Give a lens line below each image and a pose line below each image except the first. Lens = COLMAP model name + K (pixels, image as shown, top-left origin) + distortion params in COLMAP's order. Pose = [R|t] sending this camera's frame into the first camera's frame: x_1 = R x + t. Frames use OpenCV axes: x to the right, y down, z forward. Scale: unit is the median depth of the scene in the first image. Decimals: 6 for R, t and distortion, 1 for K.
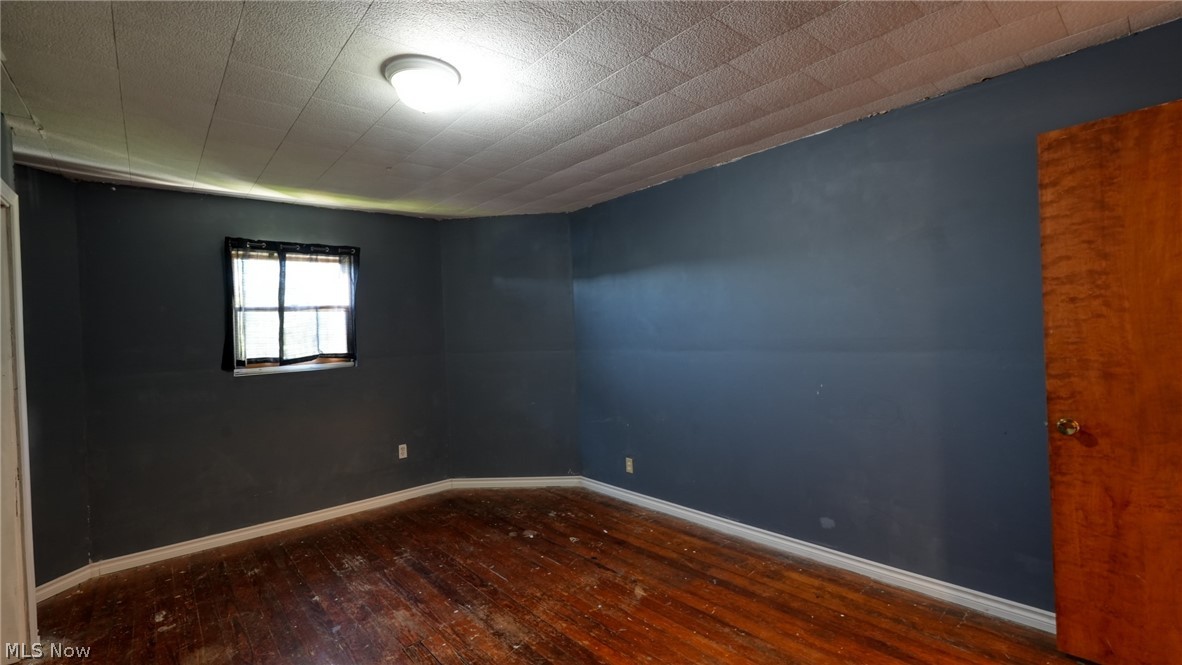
lens RADIAL K [[514.1, 0, 588.8], [0, 514.1, 332.0], [0, 0, 1]] dist [-0.014574, 0.006469]
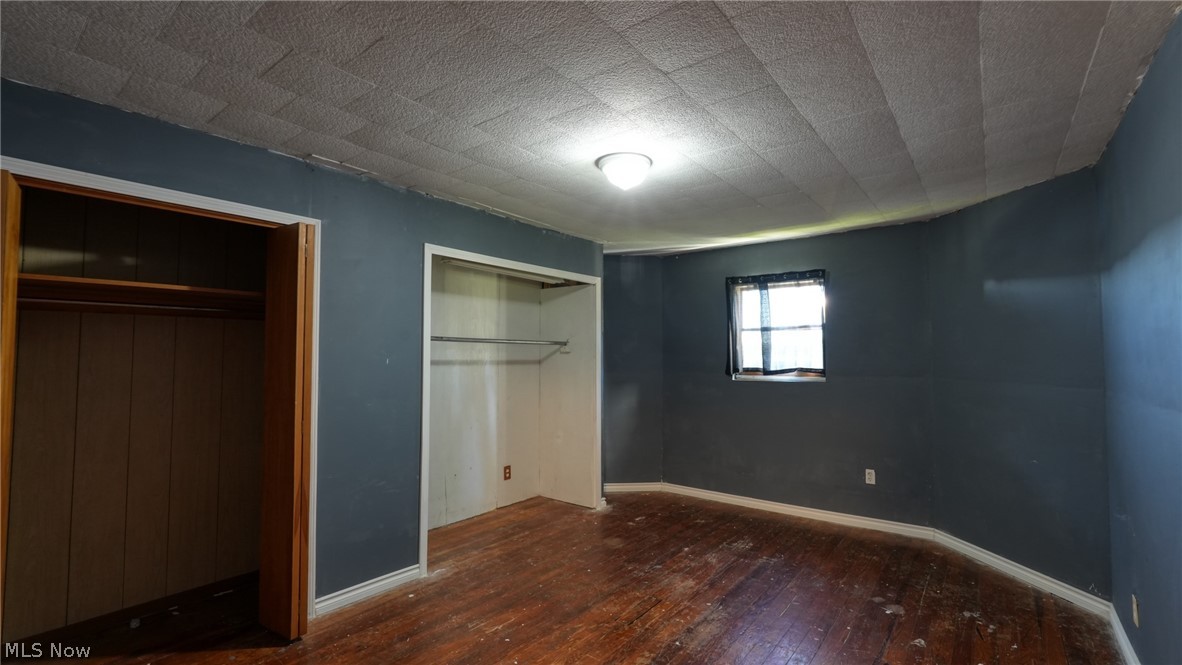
lens RADIAL K [[514.1, 0, 591.1], [0, 514.1, 333.9], [0, 0, 1]] dist [-0.014574, 0.006469]
pose [[0.200394, 0.000515, -0.979715, 0.555434], [-0.013174, 0.999911, -0.002169, -0.026780], [0.979627, 0.013341, 0.200383, 0.365847]]
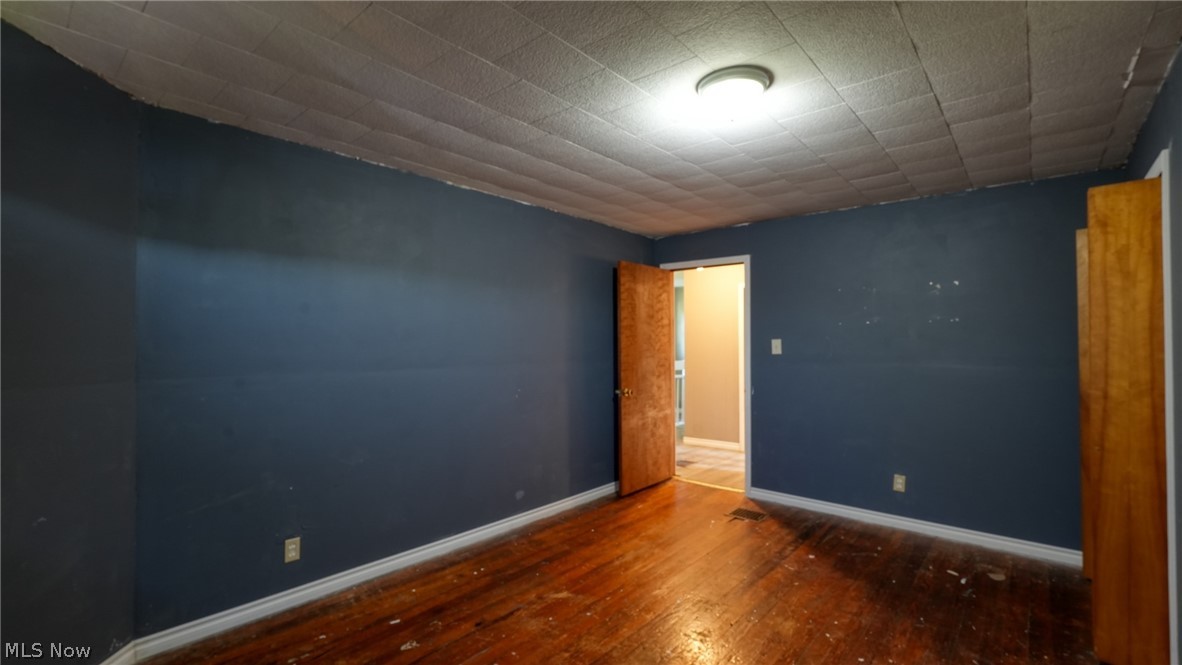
lens RADIAL K [[514.1, 0, 592.9], [0, 514.1, 335.1], [0, 0, 1]] dist [-0.014574, 0.006469]
pose [[-0.135687, 0.052477, 0.989361, -0.714788], [0.011113, 0.998614, -0.051444, 0.026023], [-0.990689, 0.004014, -0.136082, 0.796995]]
